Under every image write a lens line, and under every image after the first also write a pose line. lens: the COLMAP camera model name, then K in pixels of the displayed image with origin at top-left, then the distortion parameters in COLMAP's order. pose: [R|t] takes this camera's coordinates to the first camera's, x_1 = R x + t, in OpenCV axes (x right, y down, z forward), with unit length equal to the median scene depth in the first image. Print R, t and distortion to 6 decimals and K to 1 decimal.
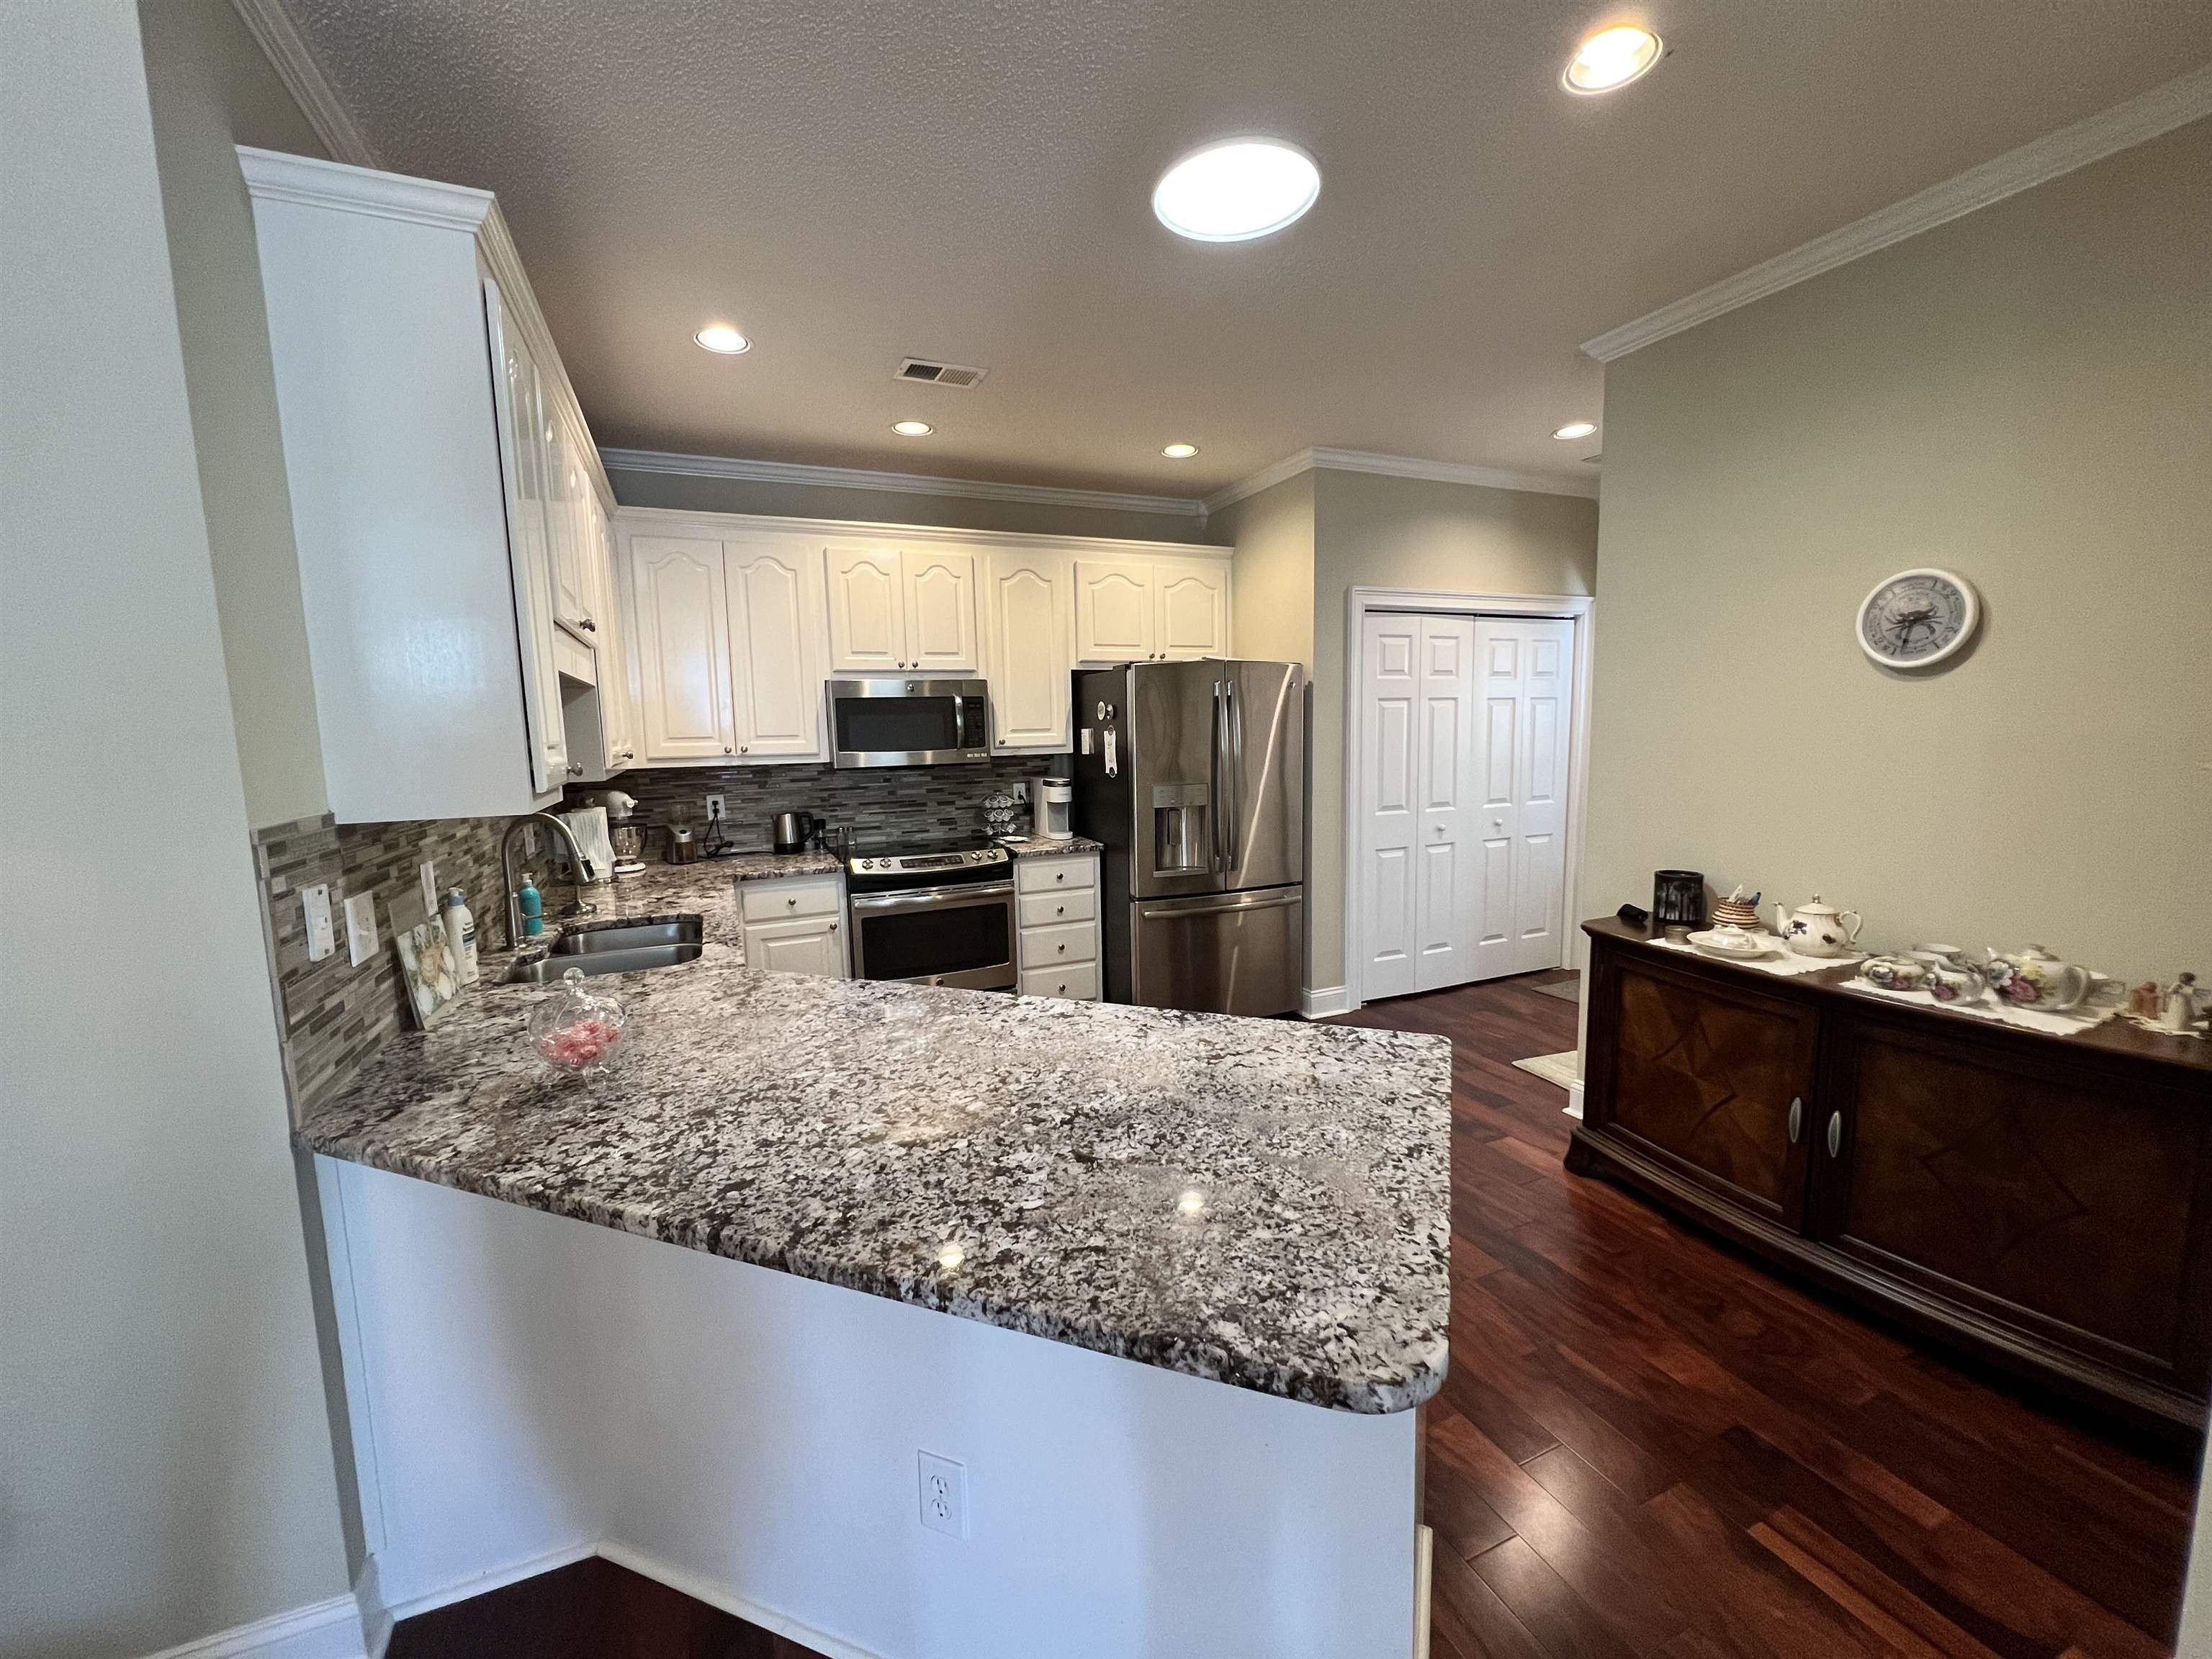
lens RADIAL K [[889.4, 0, 1104.4], [0, 889.4, 831.3], [0, 0, 1]] dist [-0.003847, 0.002068]
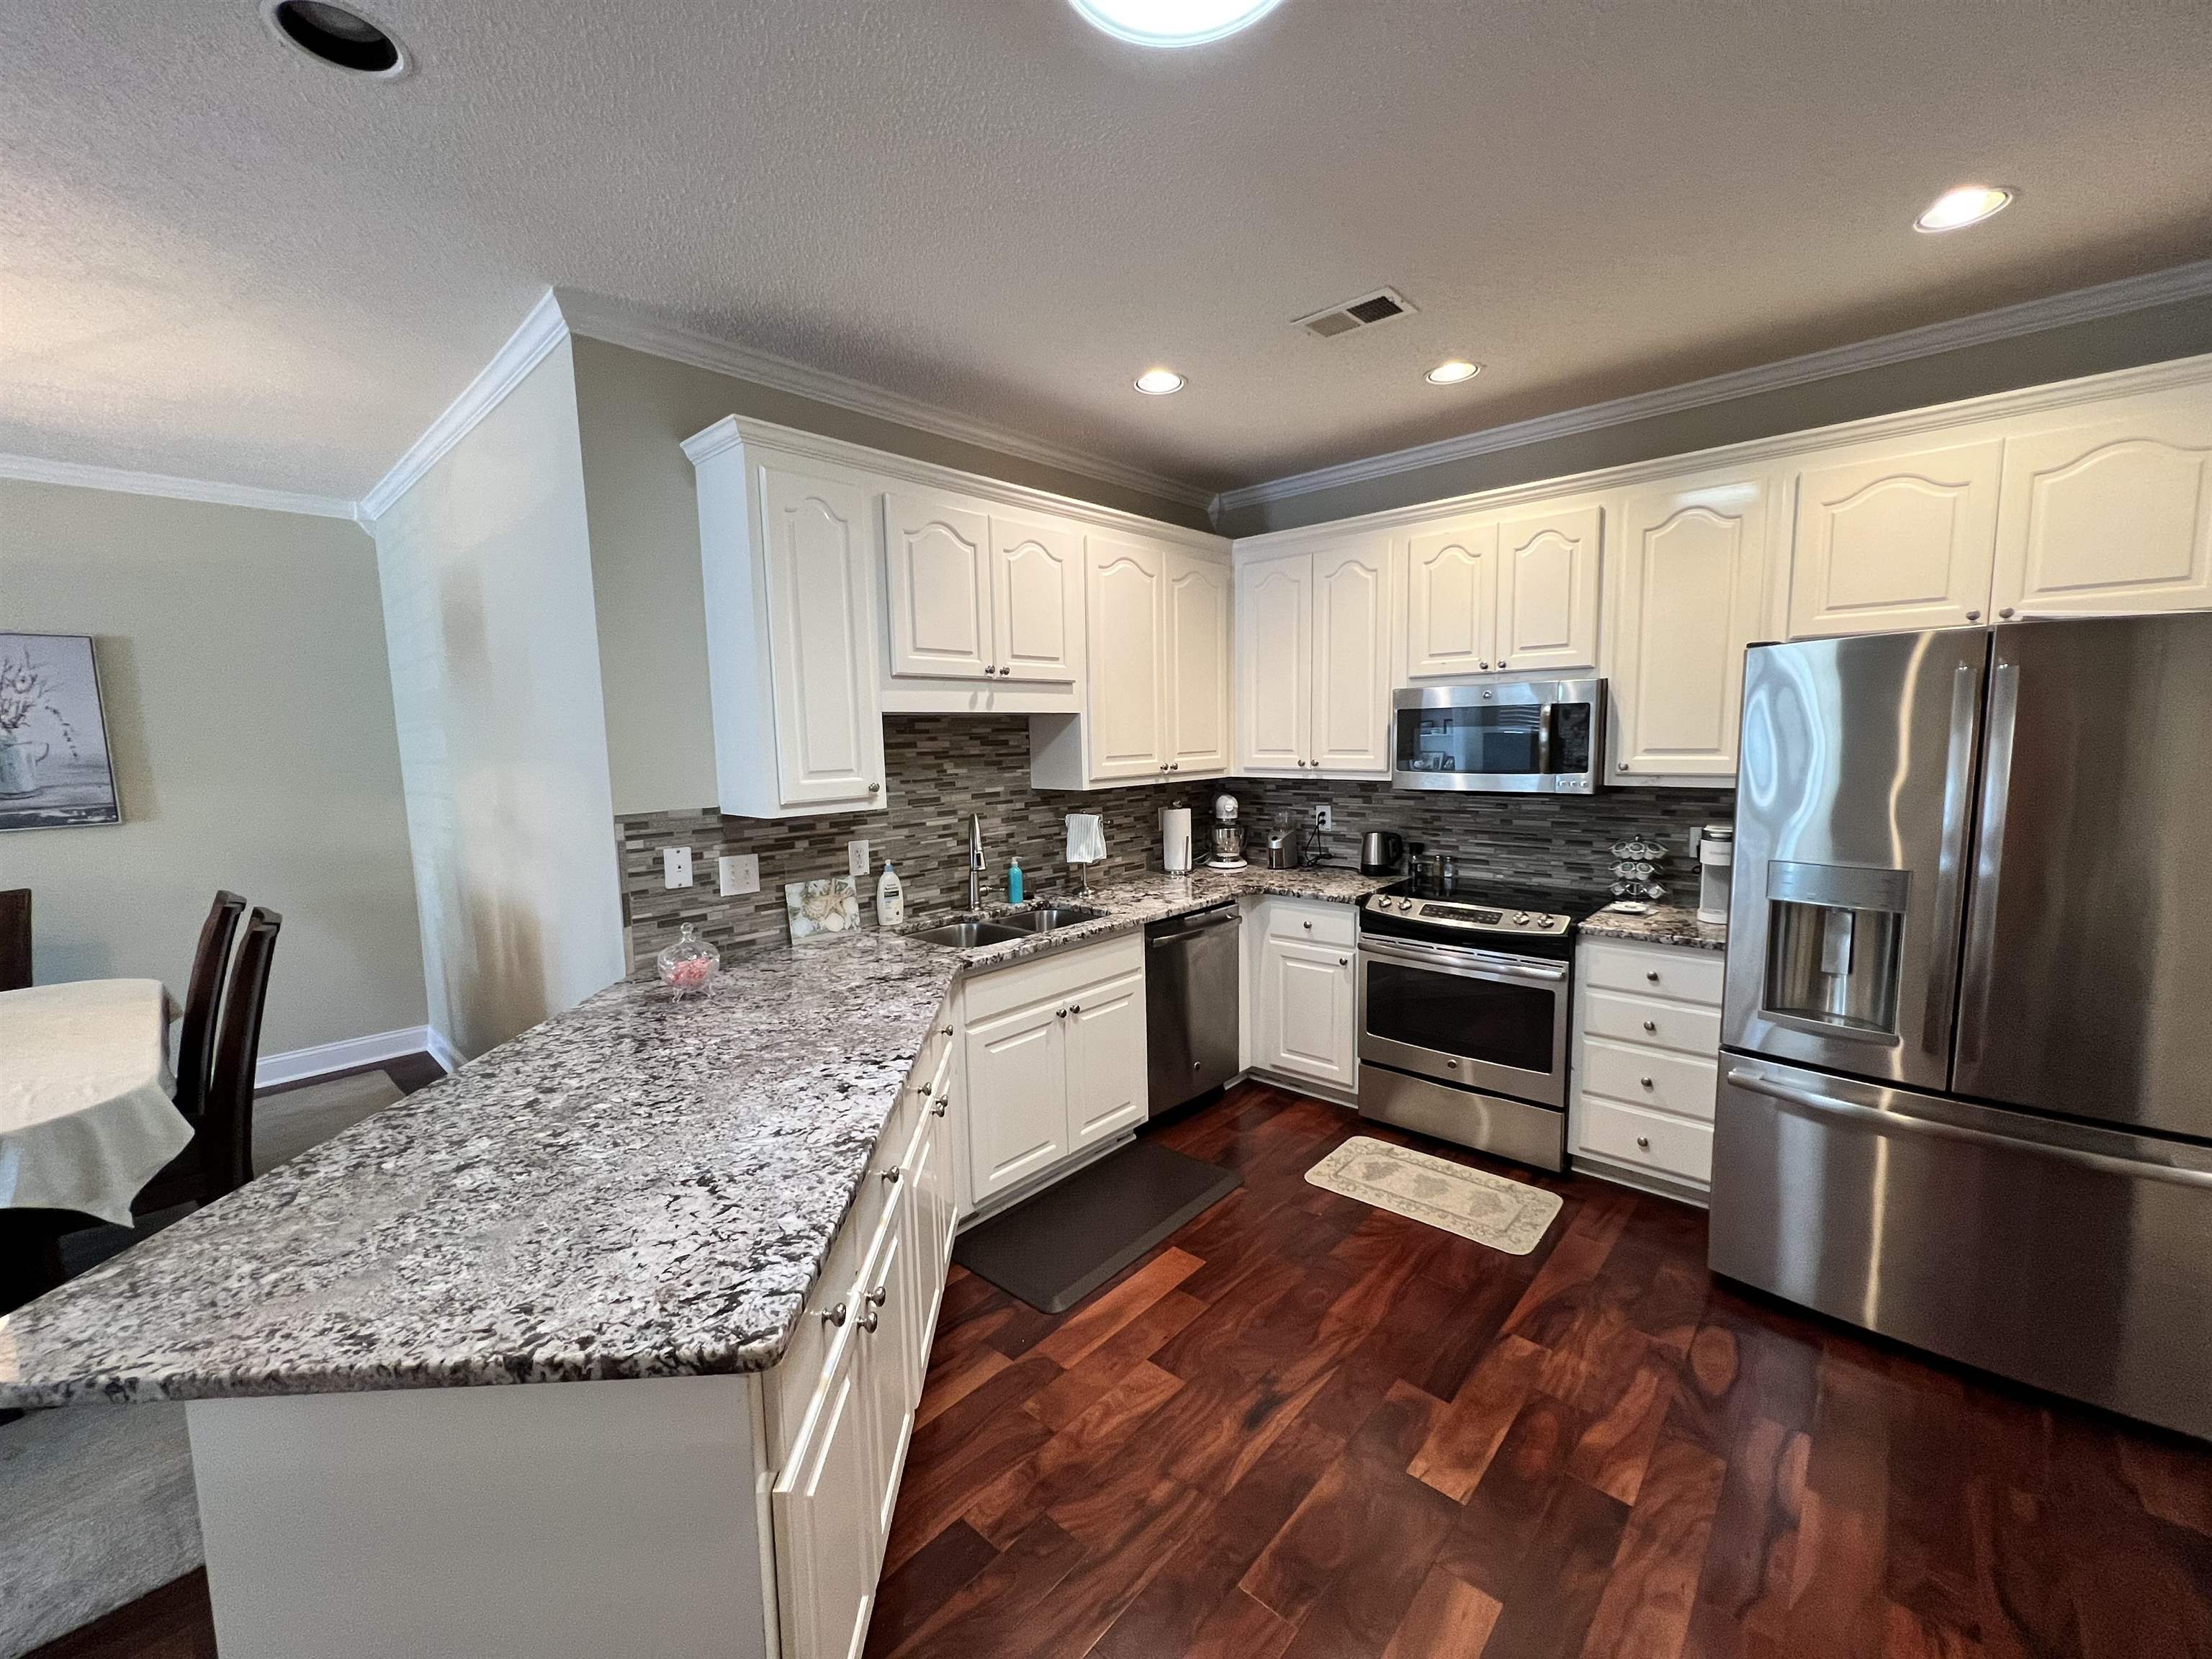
lens RADIAL K [[889.4, 0, 1100.5], [0, 889.4, 833.2], [0, 0, 1]] dist [-0.003847, 0.002068]
pose [[0.398703, 0.118627, -0.909376, 0.394099], [-0.098045, 0.991429, 0.086344, -0.074955], [0.911824, 0.054734, 0.406916, 0.376363]]
